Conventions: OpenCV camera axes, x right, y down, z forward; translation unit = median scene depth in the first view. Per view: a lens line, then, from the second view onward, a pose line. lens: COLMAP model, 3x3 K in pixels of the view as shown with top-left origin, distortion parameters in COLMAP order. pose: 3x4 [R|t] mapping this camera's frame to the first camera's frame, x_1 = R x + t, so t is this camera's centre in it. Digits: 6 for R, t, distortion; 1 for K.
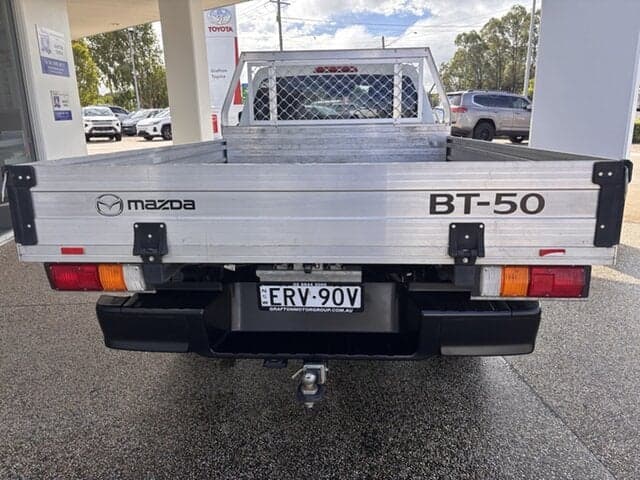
lens RADIAL K [[484.6, 0, 319.4], [0, 484.6, 239.8], [0, 0, 1]] dist [0.020291, -0.011599]
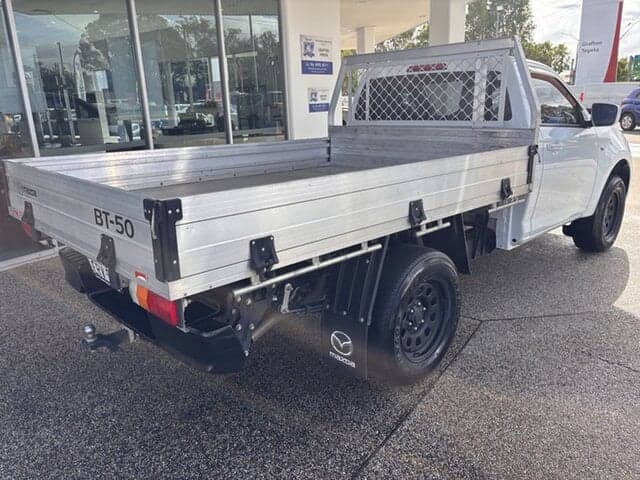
lens RADIAL K [[484.6, 0, 319.6], [0, 484.6, 240.4], [0, 0, 1]] dist [0.020291, -0.011599]
pose [[0.744318, 0.177983, -0.643672, 0.538229], [-0.151397, 0.983708, 0.096937, -0.080396], [0.650438, 0.025298, 0.759138, 0.156340]]
